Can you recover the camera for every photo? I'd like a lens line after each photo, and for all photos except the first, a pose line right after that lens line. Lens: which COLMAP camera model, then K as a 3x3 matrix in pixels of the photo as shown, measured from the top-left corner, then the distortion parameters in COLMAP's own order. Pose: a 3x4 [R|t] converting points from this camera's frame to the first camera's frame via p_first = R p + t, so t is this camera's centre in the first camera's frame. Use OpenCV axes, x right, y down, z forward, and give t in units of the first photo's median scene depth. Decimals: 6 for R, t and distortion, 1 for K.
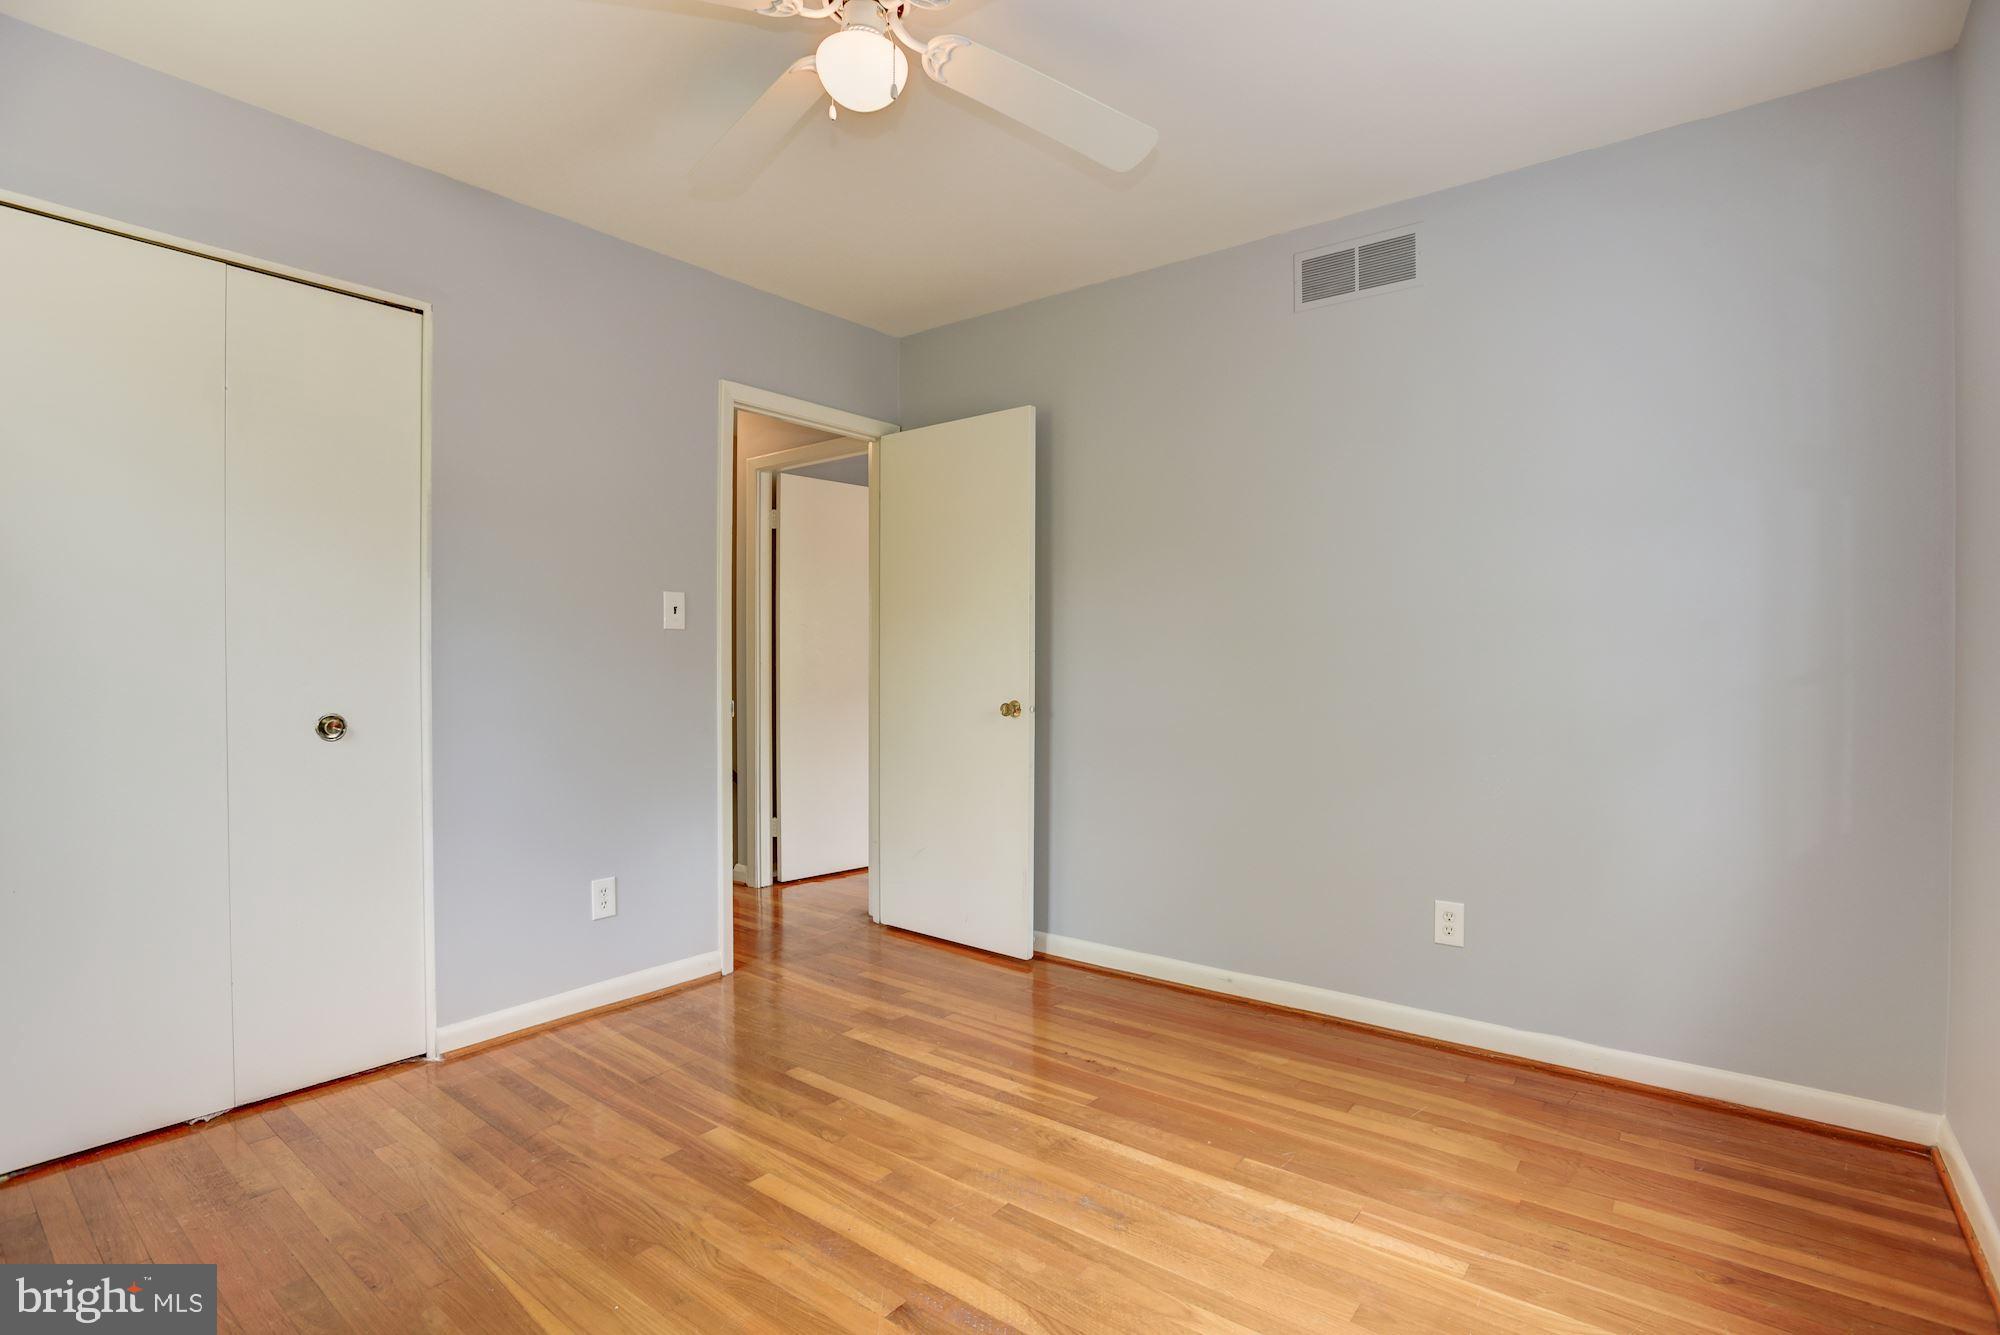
lens RADIAL K [[967.7, 0, 993.4], [0, 967.7, 672.6], [0, 0, 1]] dist [-0.064866, 0.023630]
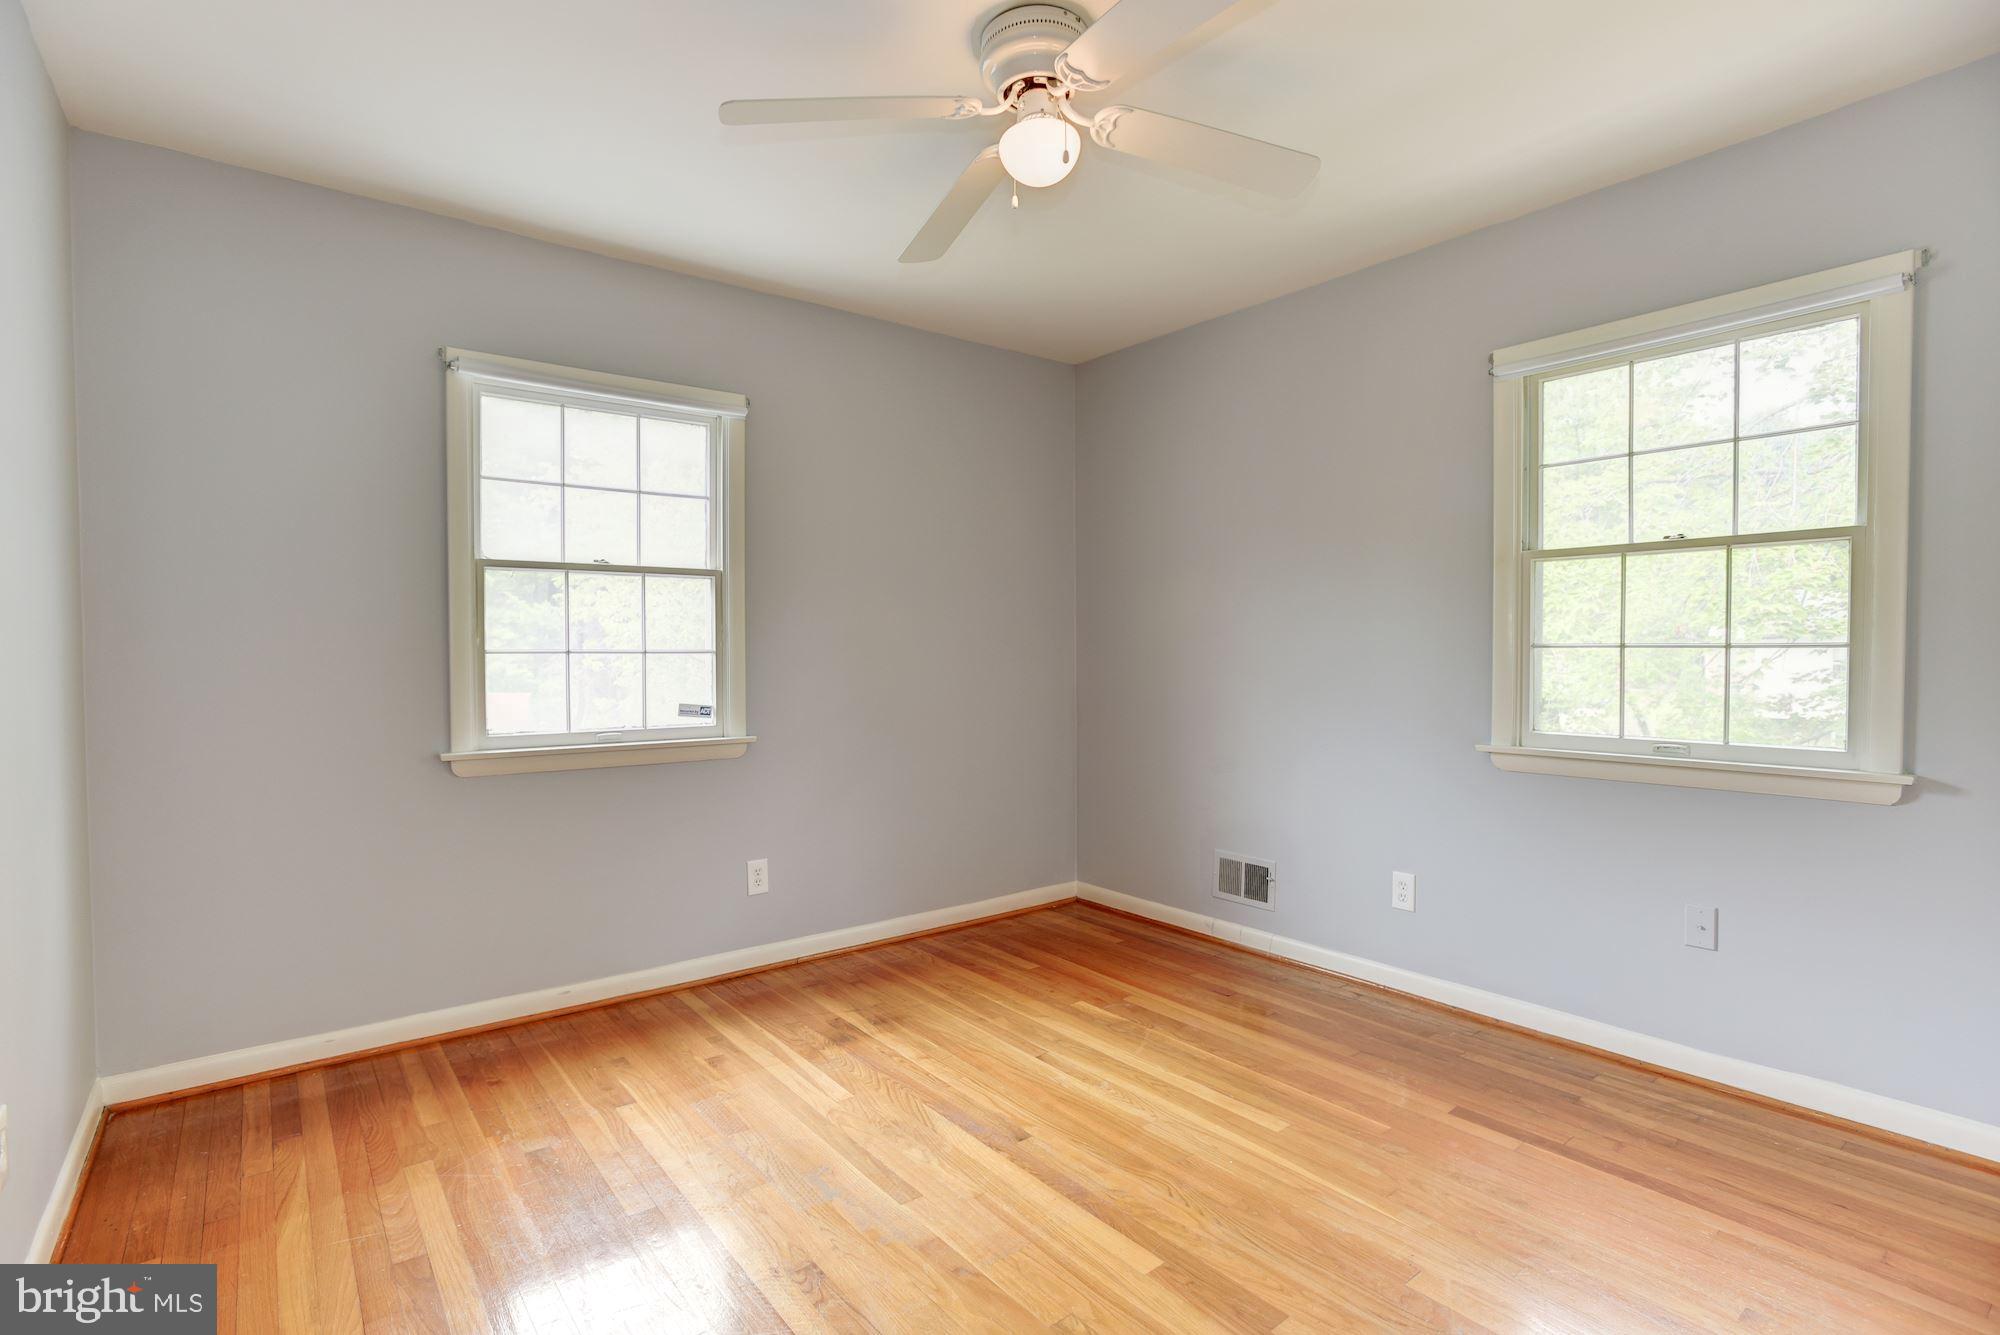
lens RADIAL K [[962.5, 0, 1000.0], [0, 962.5, 667.5], [0, 0, 1]] dist [-0.063724, 0.025045]
pose [[-0.975055, 0.000602, 0.221962, -0.326580], [0.007198, 0.999556, 0.028910, -0.054558], [-0.221846, 0.029786, -0.974627, 2.020003]]
